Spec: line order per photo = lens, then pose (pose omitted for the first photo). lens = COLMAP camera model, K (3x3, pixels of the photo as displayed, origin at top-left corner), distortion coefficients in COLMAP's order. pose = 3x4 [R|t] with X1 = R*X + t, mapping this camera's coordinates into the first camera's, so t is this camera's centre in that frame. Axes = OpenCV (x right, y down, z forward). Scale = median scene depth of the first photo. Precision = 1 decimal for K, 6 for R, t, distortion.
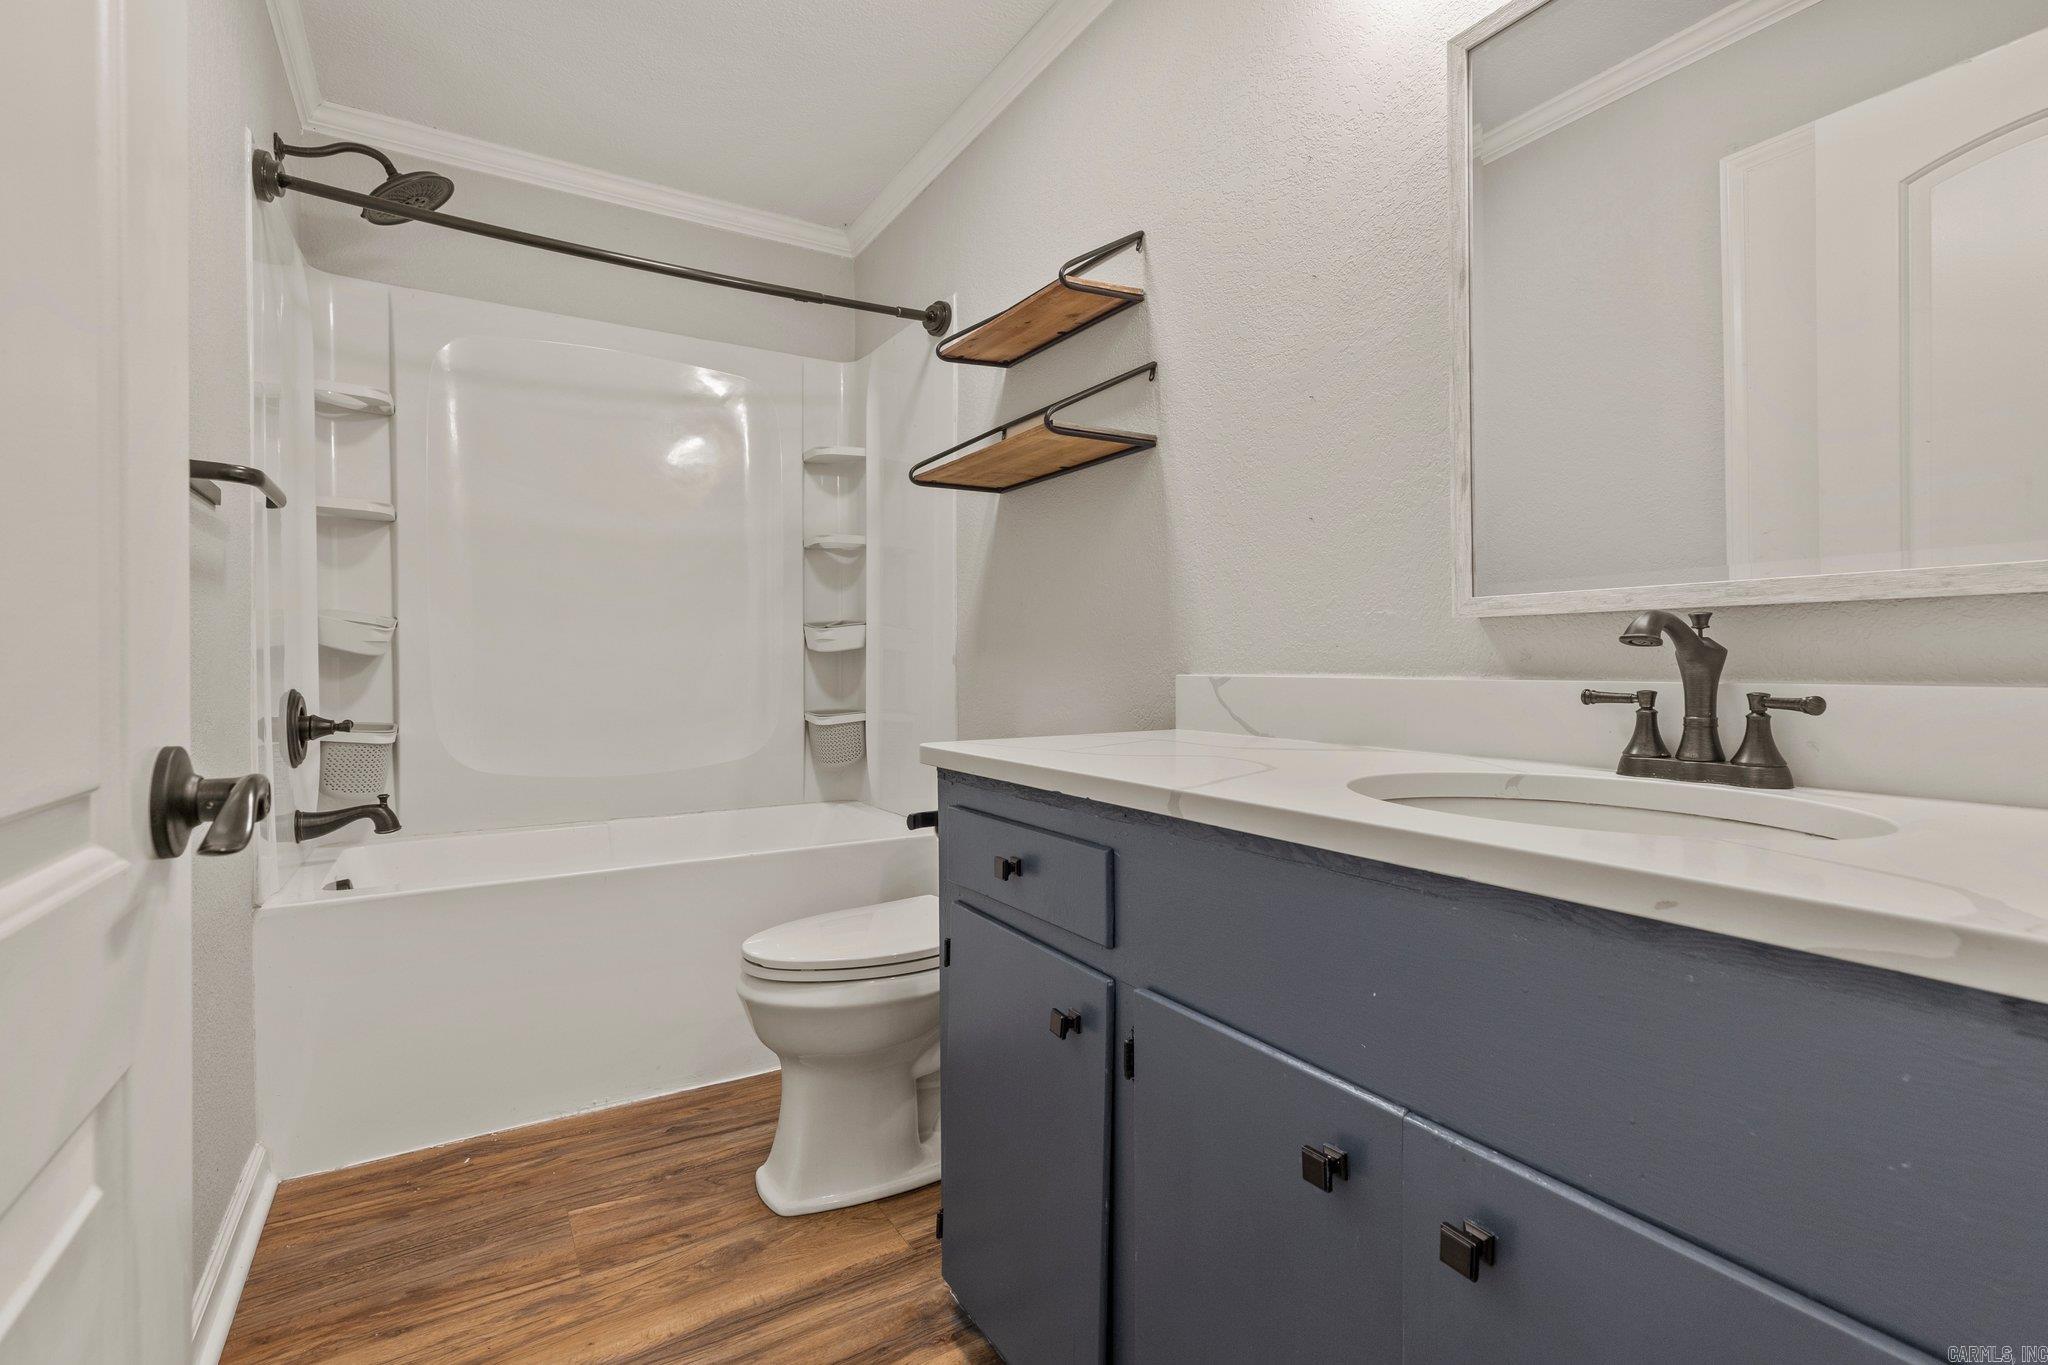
lens RADIAL K [[933.3, 0, 1025.5], [0, 933.3, 666.5], [0, 0, 1]] dist [0.006449, -0.001164]
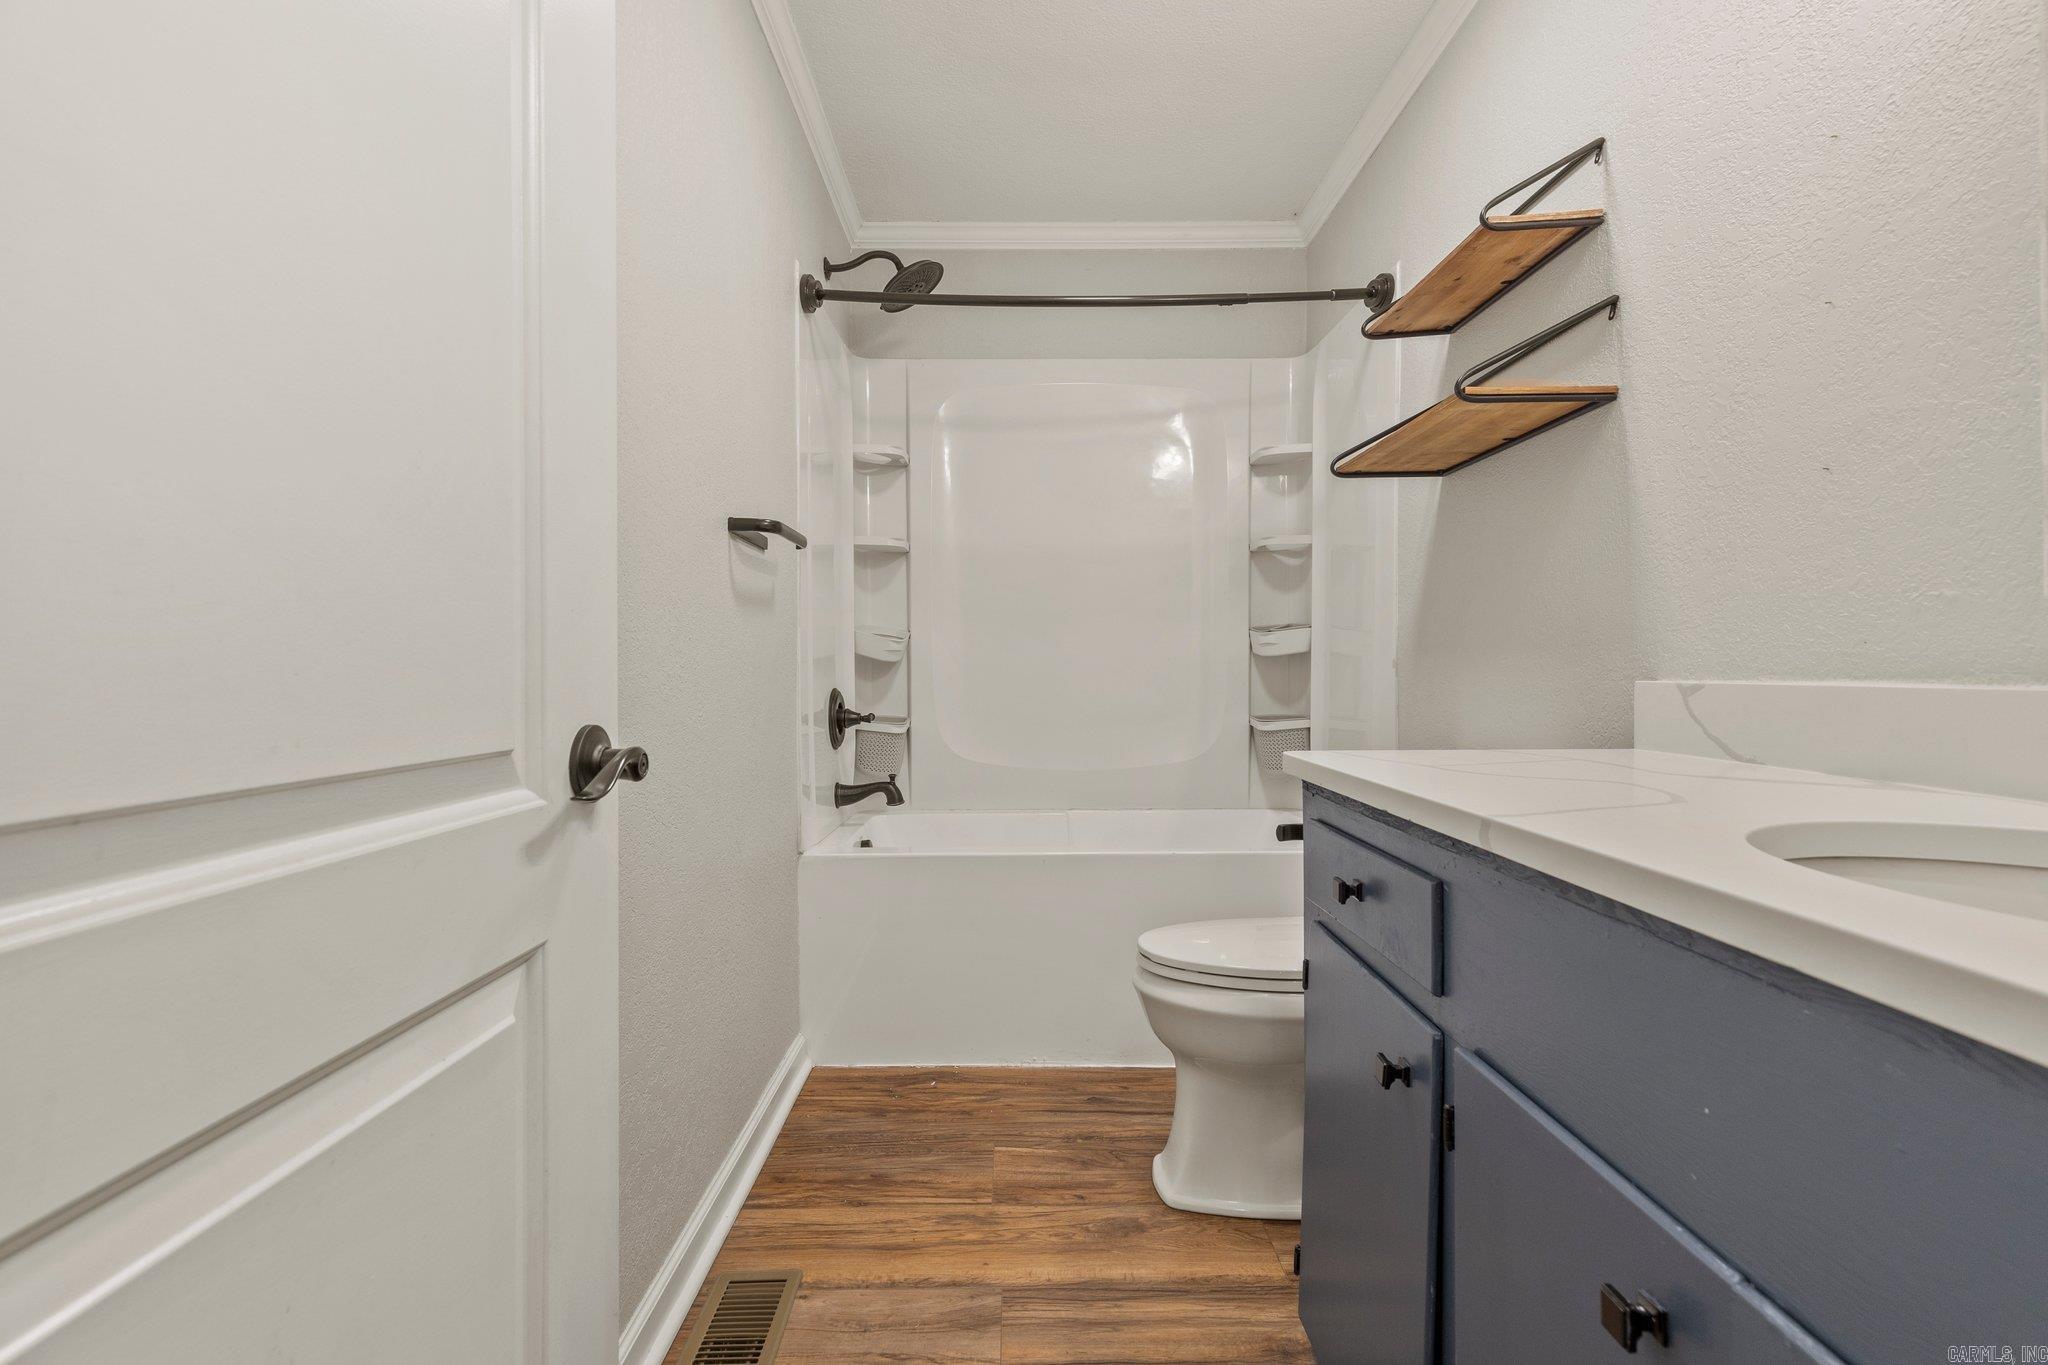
lens RADIAL K [[938.2, 0, 1022.9], [0, 938.2, 676.1], [0, 0, 1]] dist [0.007642, -0.001191]
pose [[0.857592, 0.003437, -0.514320, 0.118080], [-0.000919, 0.999986, 0.005150, 0.000788], [0.514330, -0.003944, 0.857583, 0.031837]]
